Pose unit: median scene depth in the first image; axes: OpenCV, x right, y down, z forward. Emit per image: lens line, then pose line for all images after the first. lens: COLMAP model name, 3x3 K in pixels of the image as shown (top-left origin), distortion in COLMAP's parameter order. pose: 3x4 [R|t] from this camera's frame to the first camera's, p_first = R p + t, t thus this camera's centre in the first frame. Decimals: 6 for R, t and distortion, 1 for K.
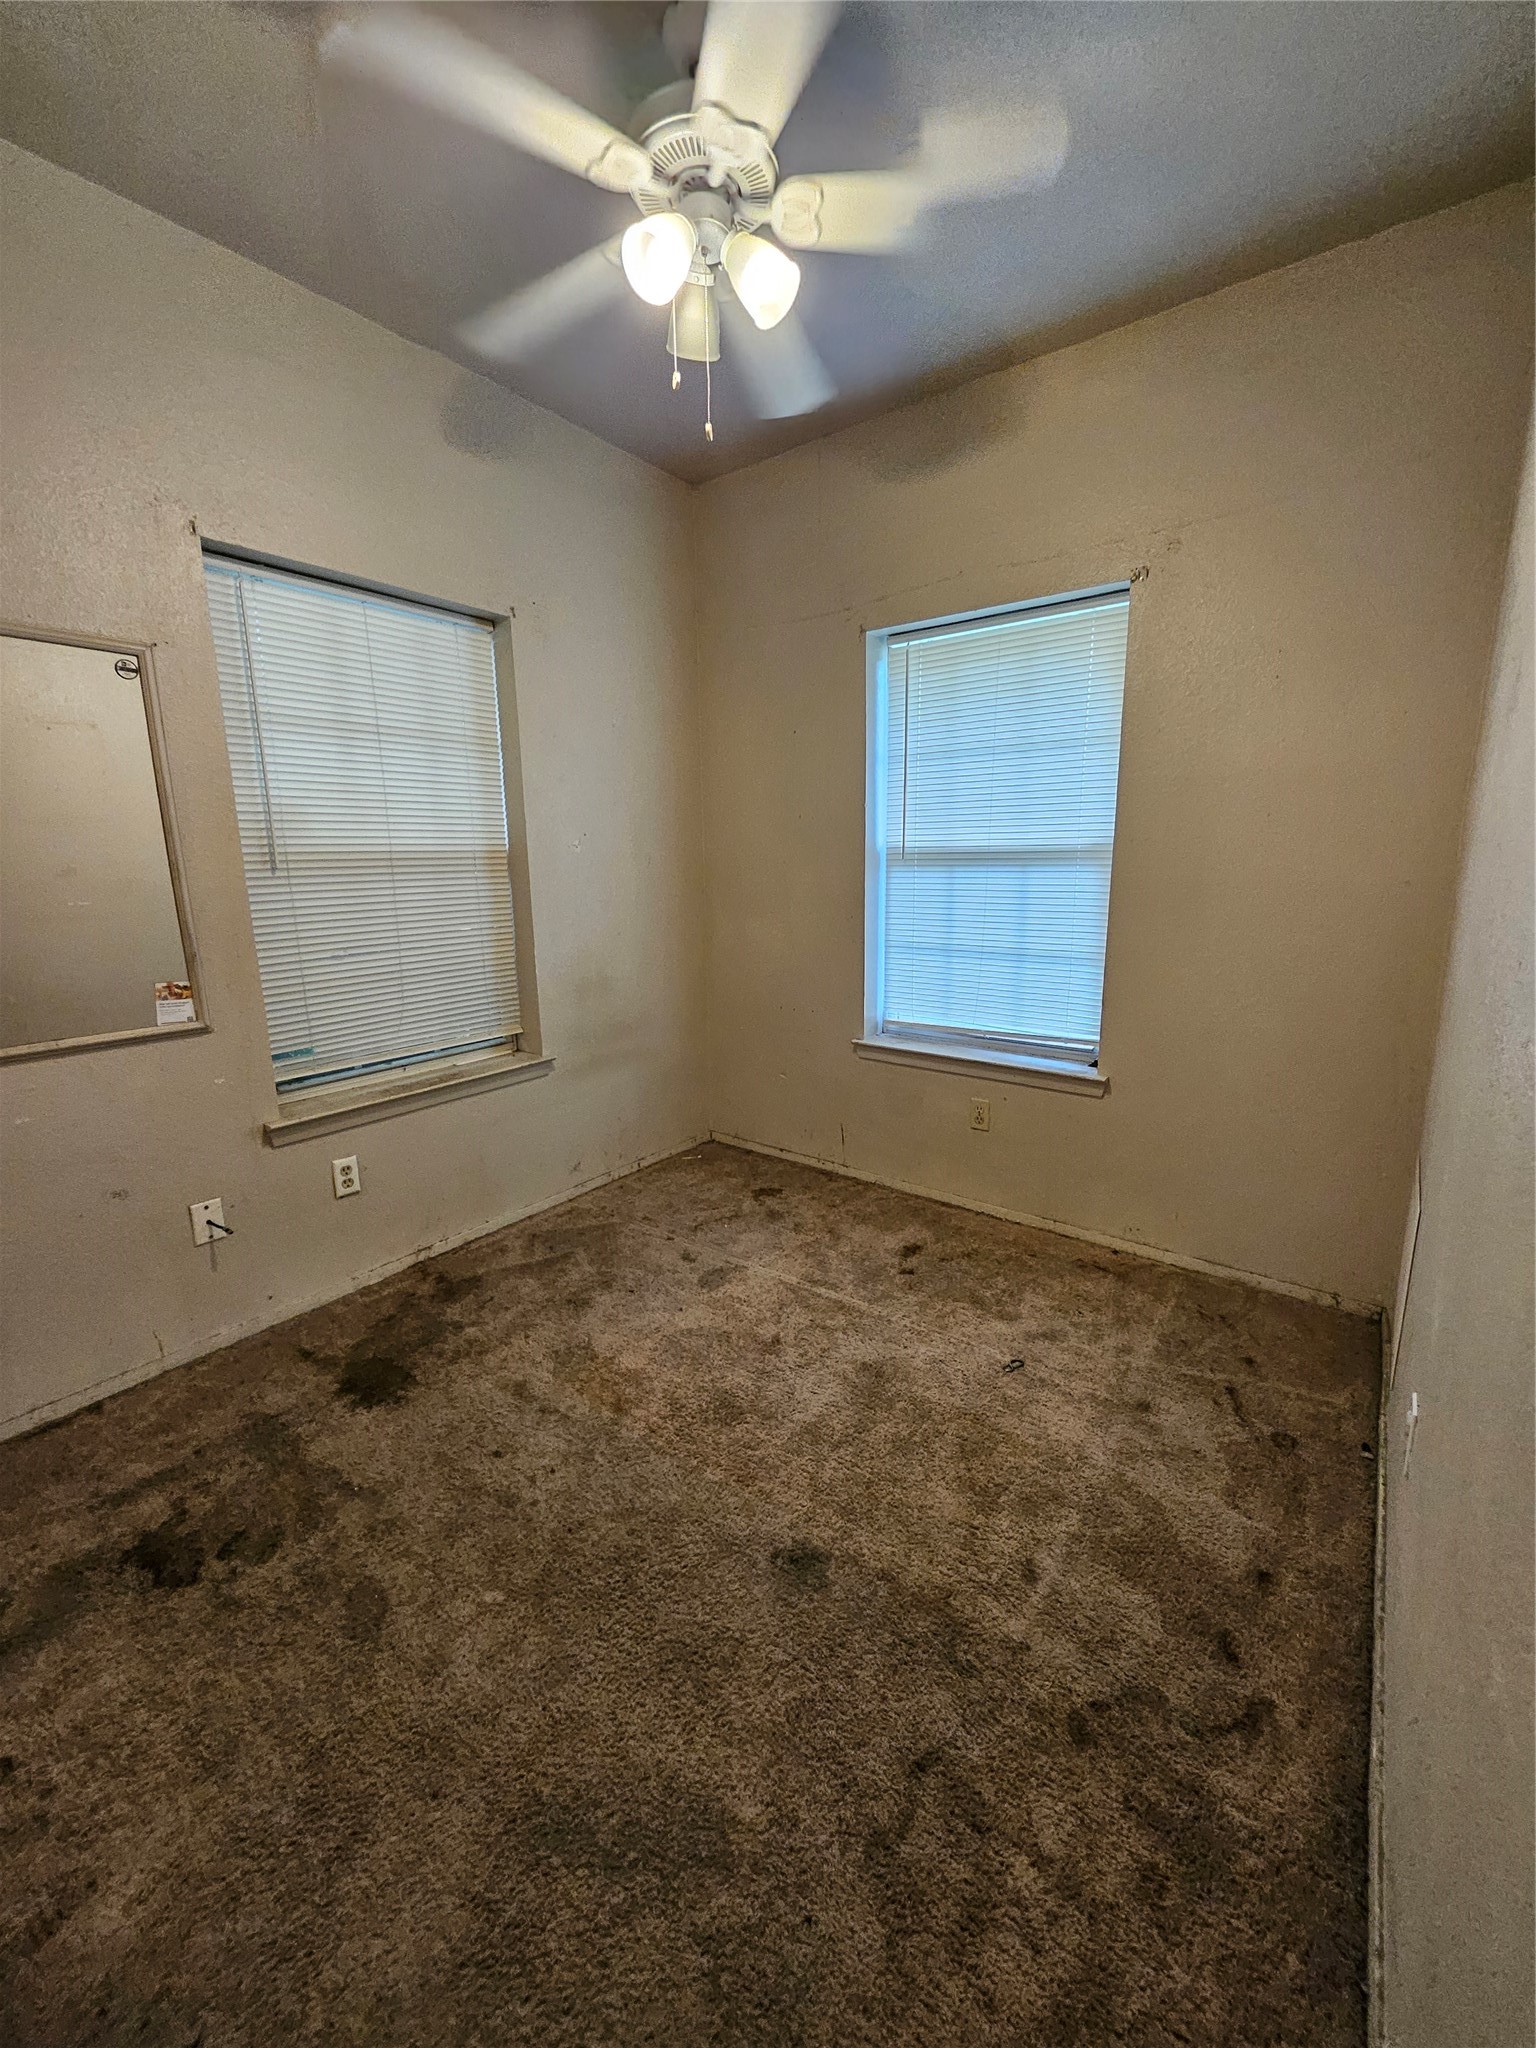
lens RADIAL K [[801.1, 0, 774.6], [0, 801.1, 1016.9], [0, 0, 1]] dist [-0.005387, 0.002954]
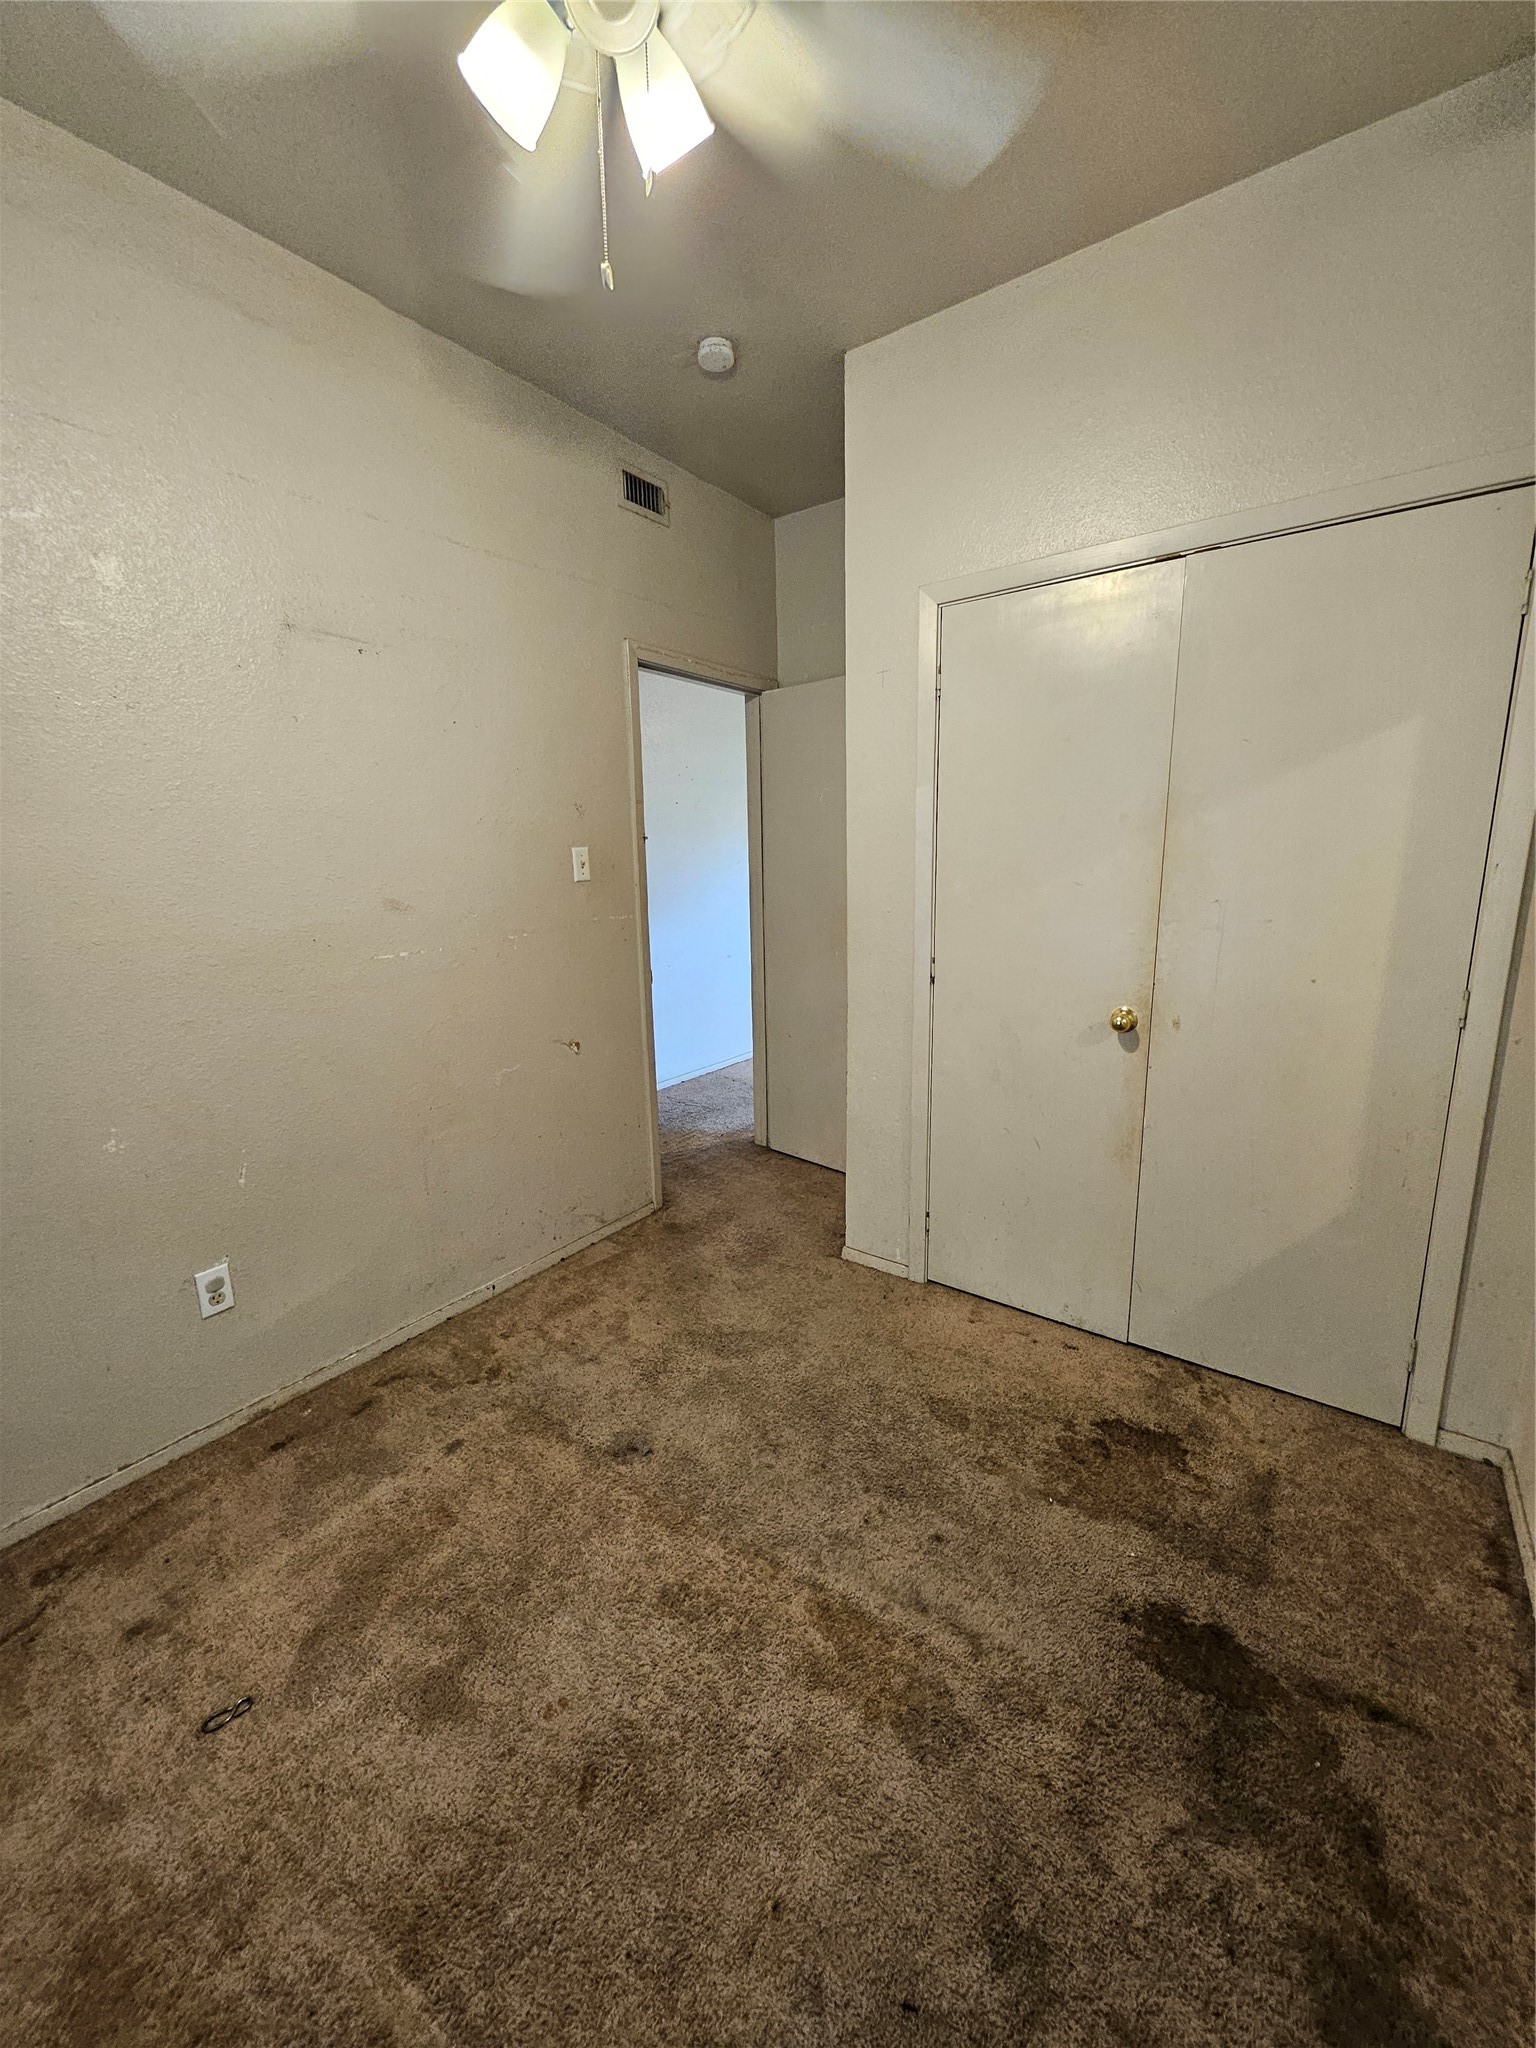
lens RADIAL K [[801.1, 0, 767.9], [0, 801.1, 1007.6], [0, 0, 1]] dist [-0.005387, 0.002954]
pose [[-0.999523, 0.029136, -0.010237, -0.128020], [0.023006, 0.923655, 0.382534, -0.289729], [0.020601, 0.382116, -0.923885, 1.271253]]
